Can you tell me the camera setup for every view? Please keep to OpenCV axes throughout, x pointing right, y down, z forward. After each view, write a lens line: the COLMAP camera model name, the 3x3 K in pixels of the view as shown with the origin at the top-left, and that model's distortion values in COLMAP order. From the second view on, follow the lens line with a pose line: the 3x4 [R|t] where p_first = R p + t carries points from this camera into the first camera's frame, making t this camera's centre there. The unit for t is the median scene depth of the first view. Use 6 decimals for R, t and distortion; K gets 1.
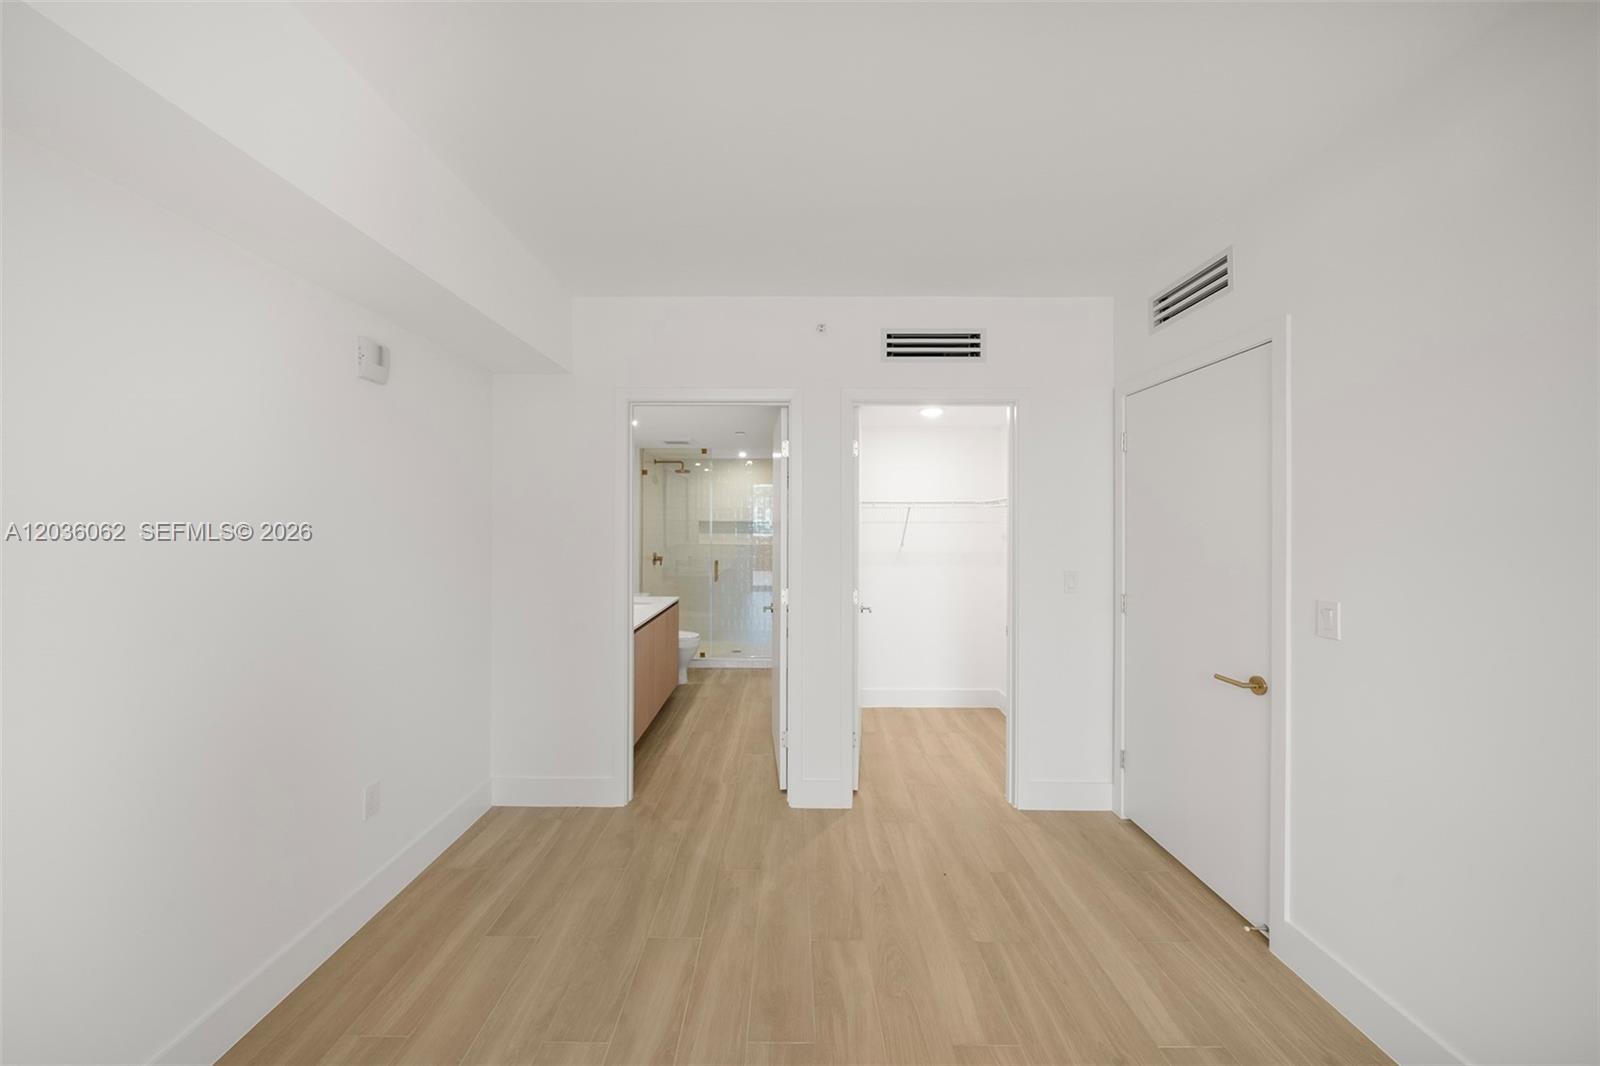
lens RADIAL K [[545.0, 0, 788.8], [0, 545.0, 526.5], [0, 0, 1]] dist [-0.001700, -0.000063]
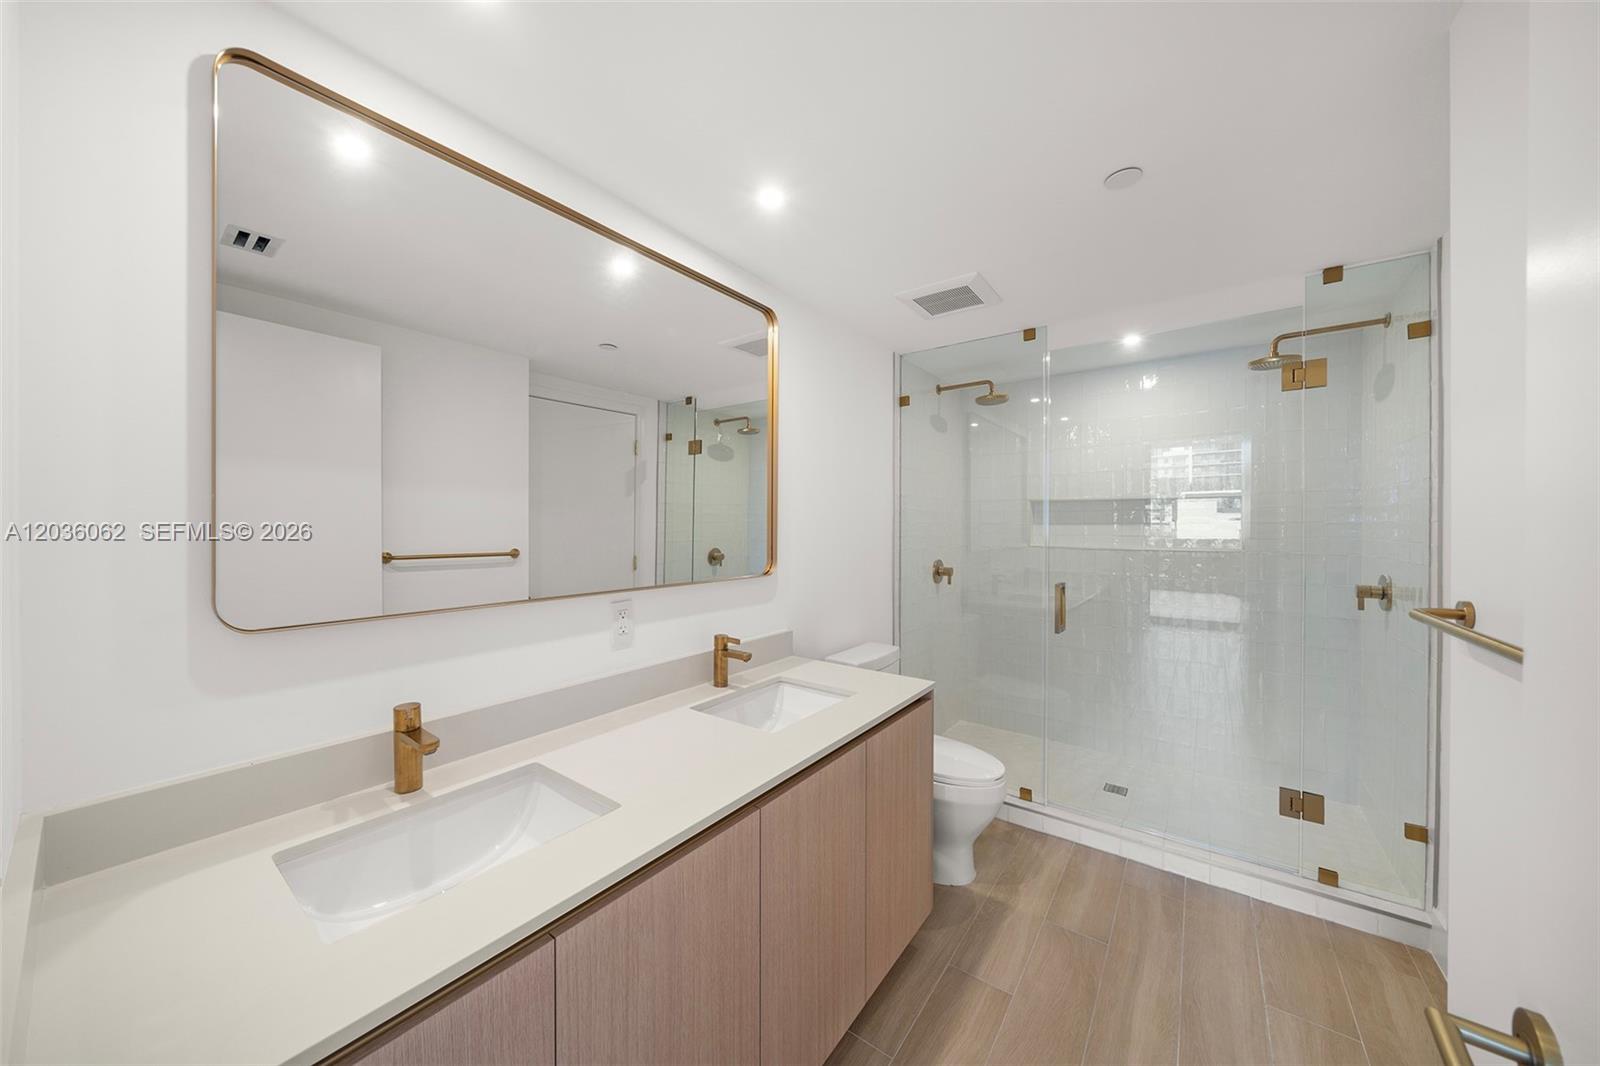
lens RADIAL K [[545.0, 0, 788.8], [0, 545.0, 526.5], [0, 0, 1]] dist [-0.001700, -0.000063]
pose [[0.797955, -0.000836, -0.602717, -0.044590], [-0.002859, 0.999983, -0.005172, 0.019703], [0.602711, 0.005850, 0.797938, 0.523832]]
